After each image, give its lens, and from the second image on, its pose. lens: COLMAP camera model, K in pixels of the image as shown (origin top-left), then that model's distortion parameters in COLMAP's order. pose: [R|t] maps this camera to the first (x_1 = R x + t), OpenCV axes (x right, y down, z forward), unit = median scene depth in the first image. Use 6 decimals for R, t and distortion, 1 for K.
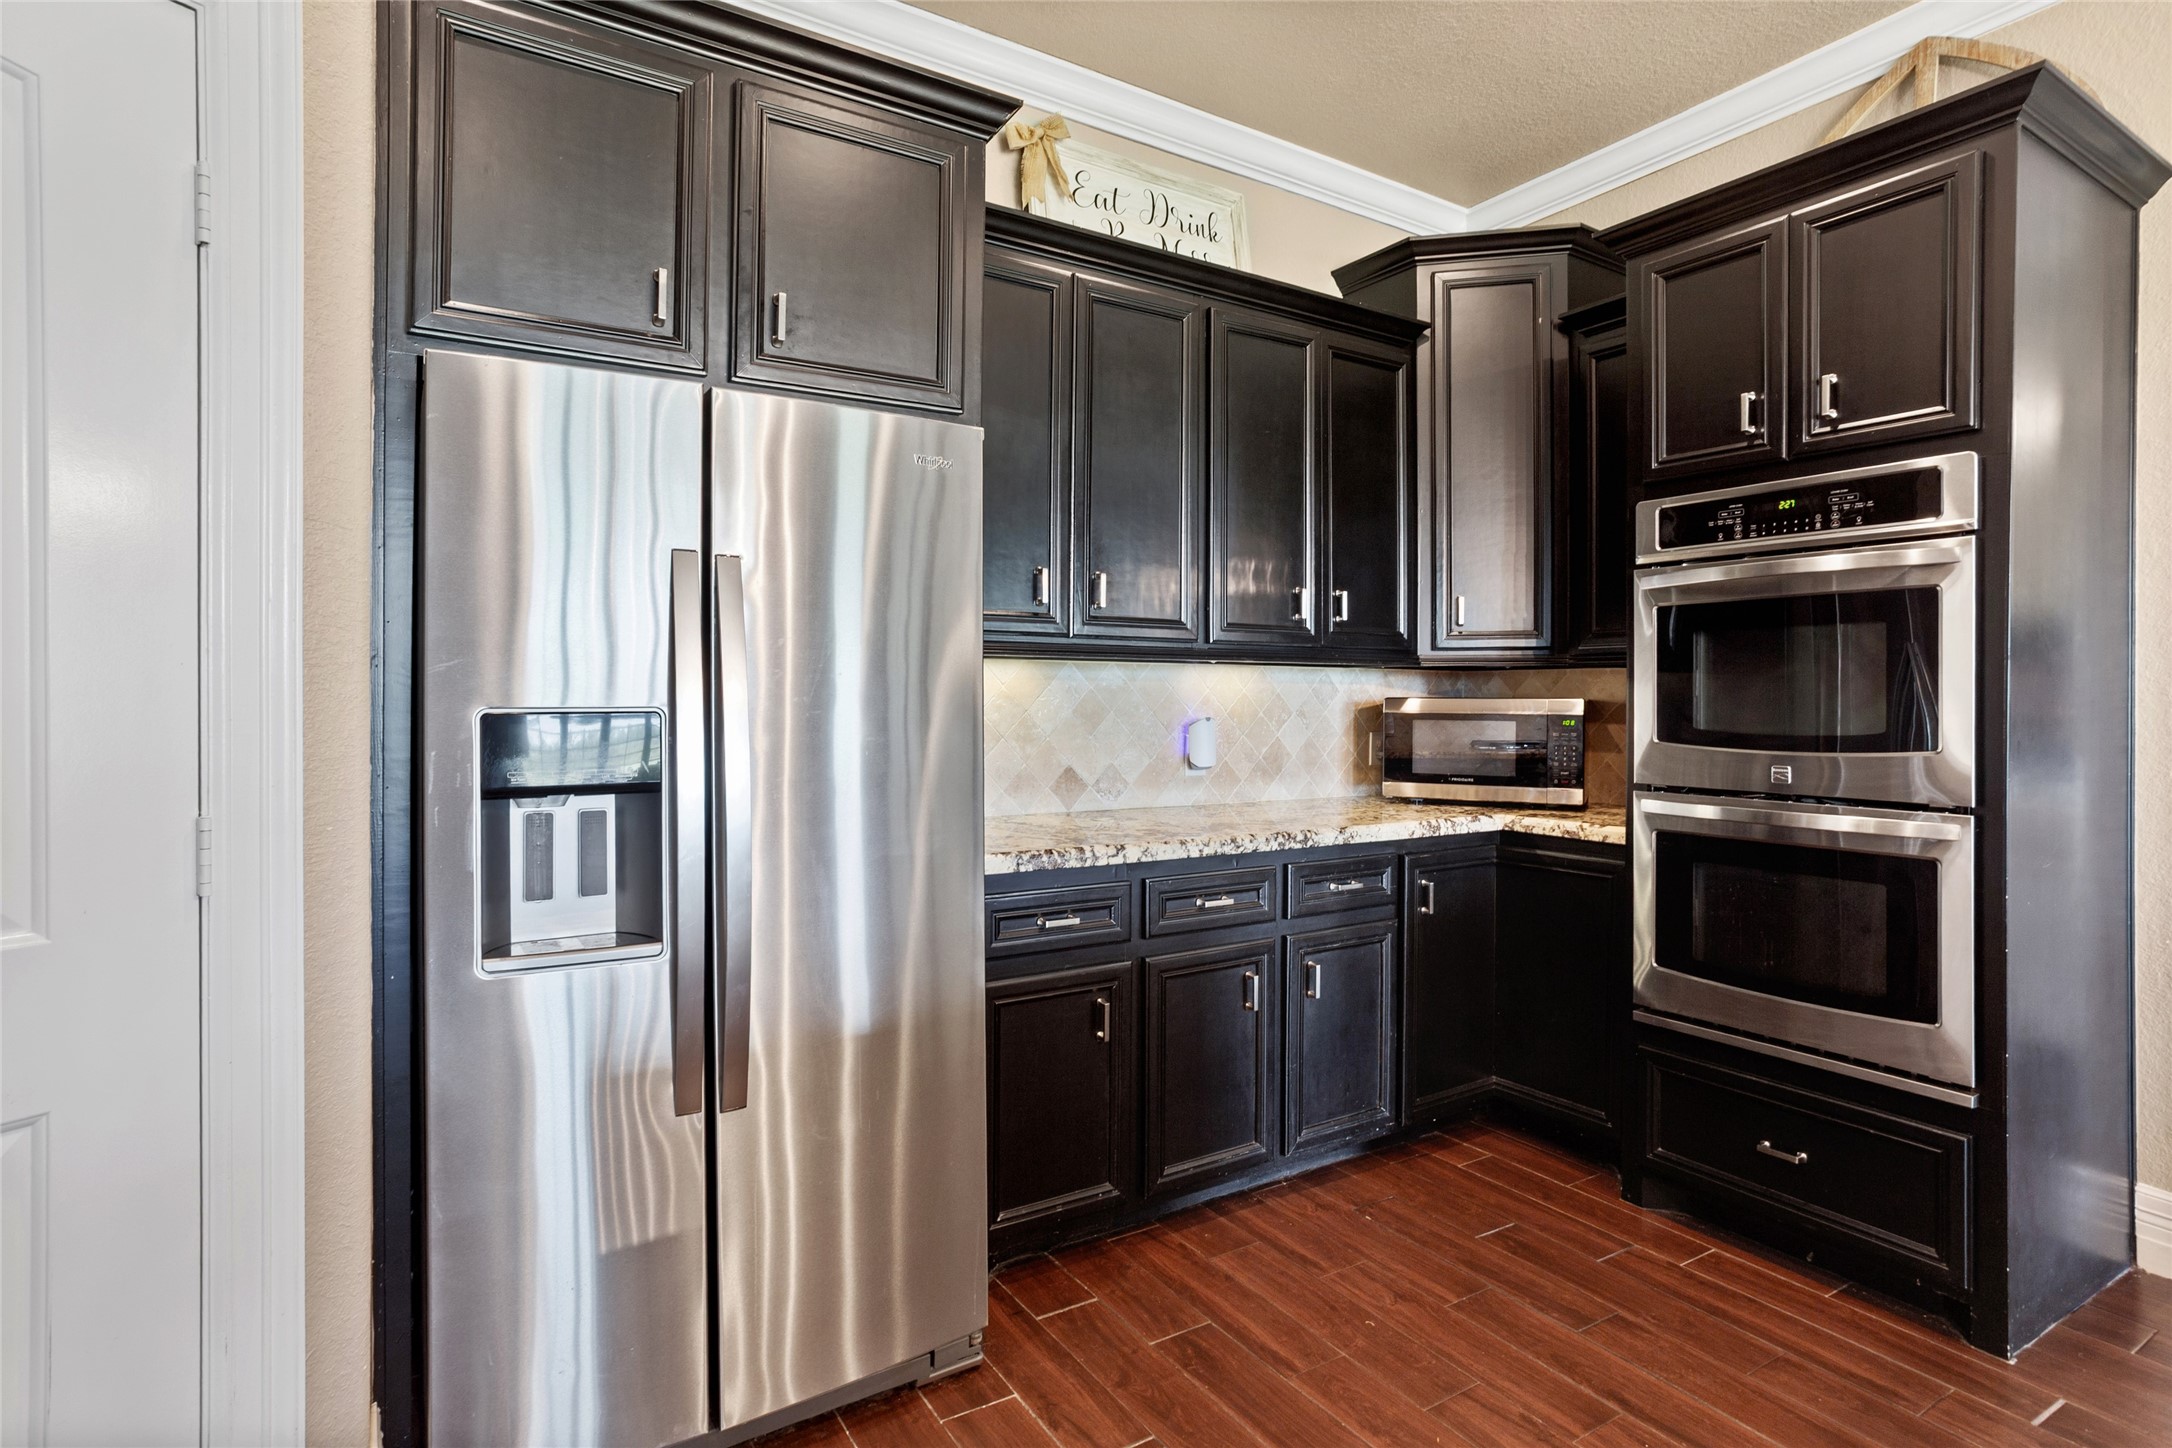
lens RADIAL K [[1091.4, 0, 1054.9], [0, 1091.4, 688.5], [0, 0, 1]] dist [-0.016736, 0.023417]
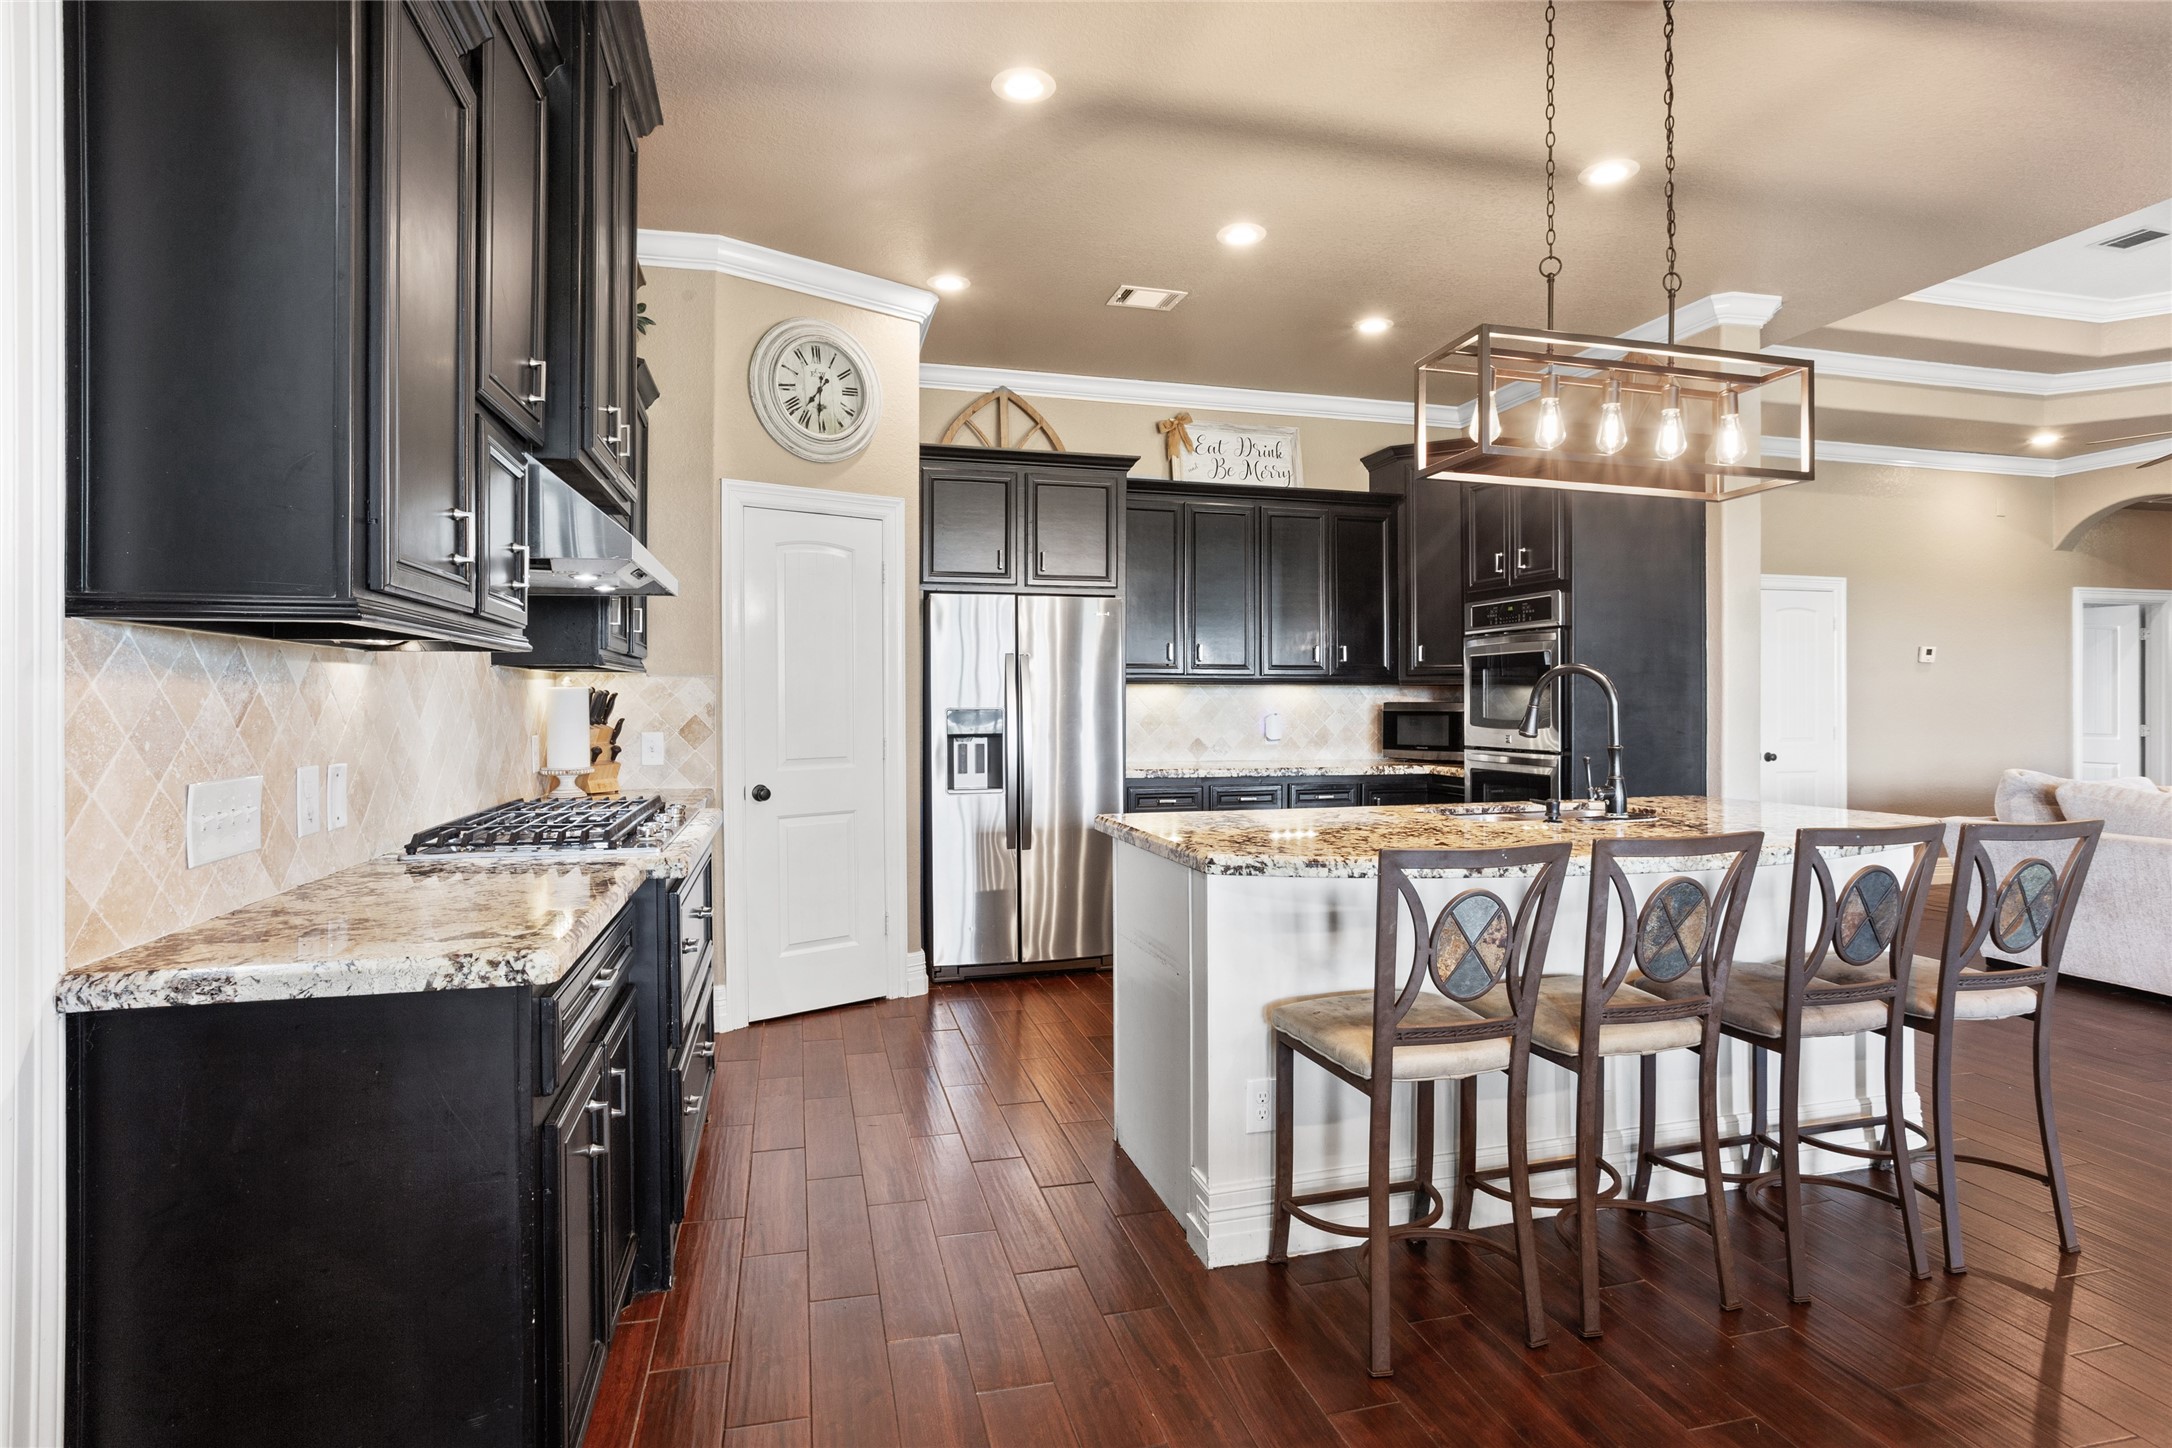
lens RADIAL K [[1083.4, 0, 1082.3], [0, 1083.4, 678.6], [0, 0, 1]] dist [-0.001263, 0.000295]
pose [[0.964543, -0.008269, -0.263795, 0.384800], [0.005428, 0.999919, -0.011496, -0.016545], [0.263869, 0.009657, 0.964510, -1.095674]]
